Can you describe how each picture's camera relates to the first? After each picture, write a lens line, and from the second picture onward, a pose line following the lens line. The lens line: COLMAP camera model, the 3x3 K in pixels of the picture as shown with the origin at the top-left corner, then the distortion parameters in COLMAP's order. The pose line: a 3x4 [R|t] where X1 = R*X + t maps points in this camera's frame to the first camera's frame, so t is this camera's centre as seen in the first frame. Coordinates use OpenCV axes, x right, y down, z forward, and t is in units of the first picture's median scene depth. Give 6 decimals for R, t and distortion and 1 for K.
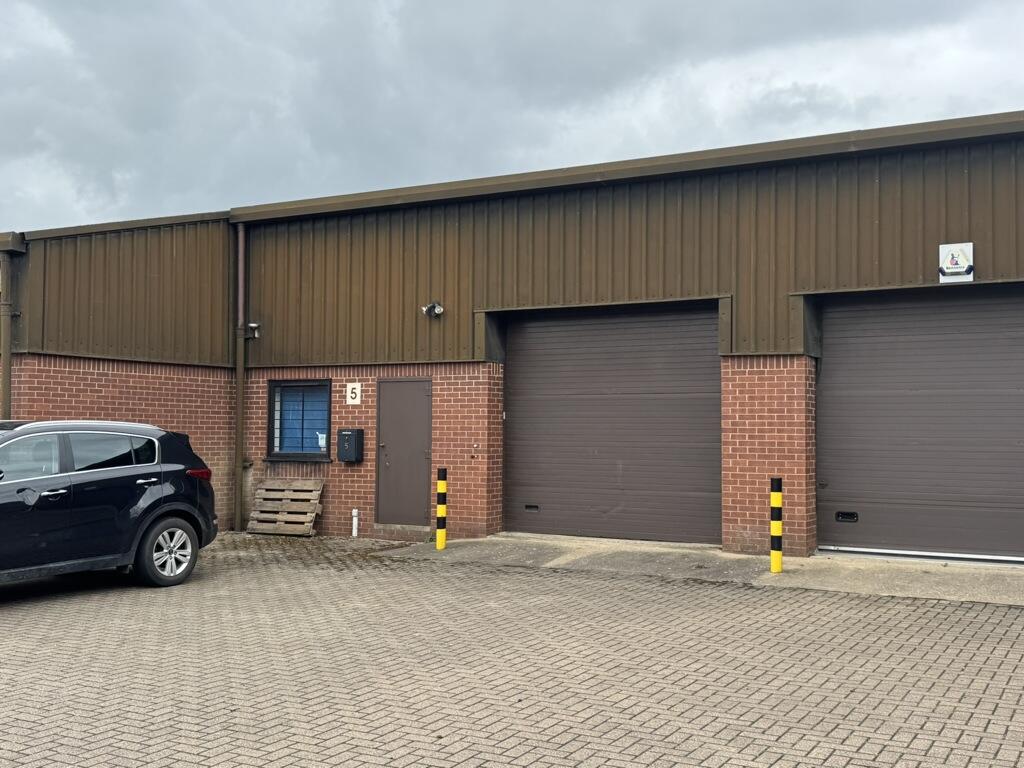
lens RADIAL K [[1126.3, 0, 513.9], [0, 1126.3, 387.9], [0, 0, 1]] dist [0.015224, -0.049510]
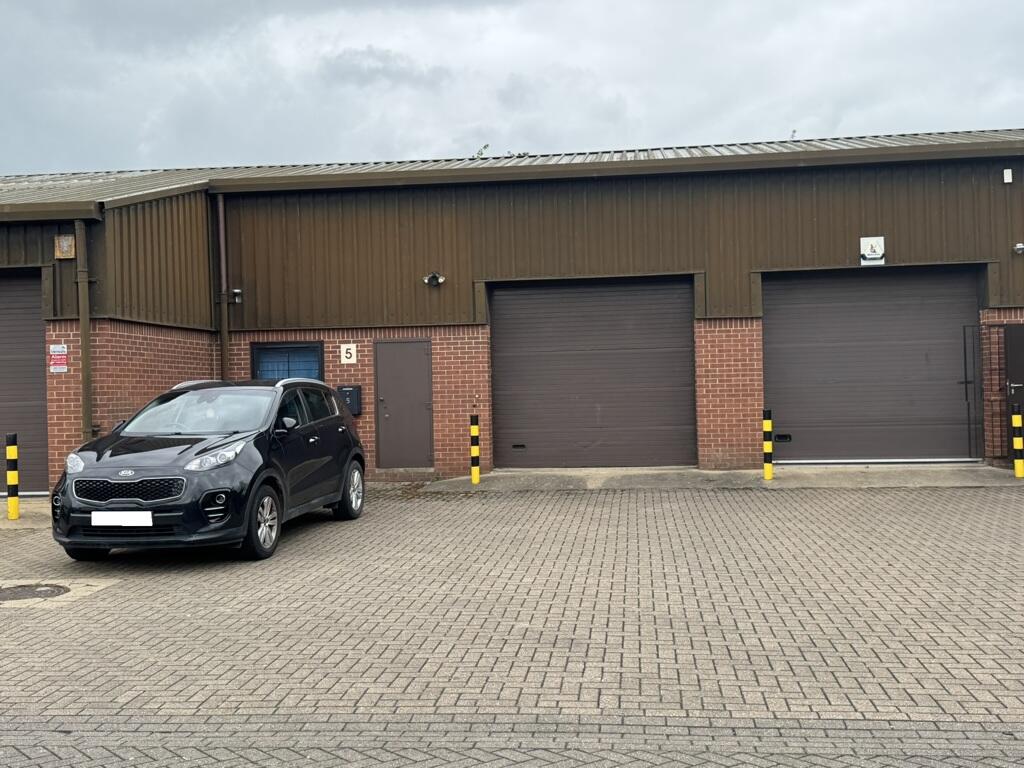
lens RADIAL K [[1155.1, 0, 512.0], [0, 1155.1, 384.0], [0, 0, 1]] dist [0.035829, 0.012034]
pose [[0.919403, -0.026539, 0.392421, -0.485039], [0.014702, 0.999343, 0.033138, -0.000550], [-0.393043, -0.024698, 0.919188, -0.121924]]
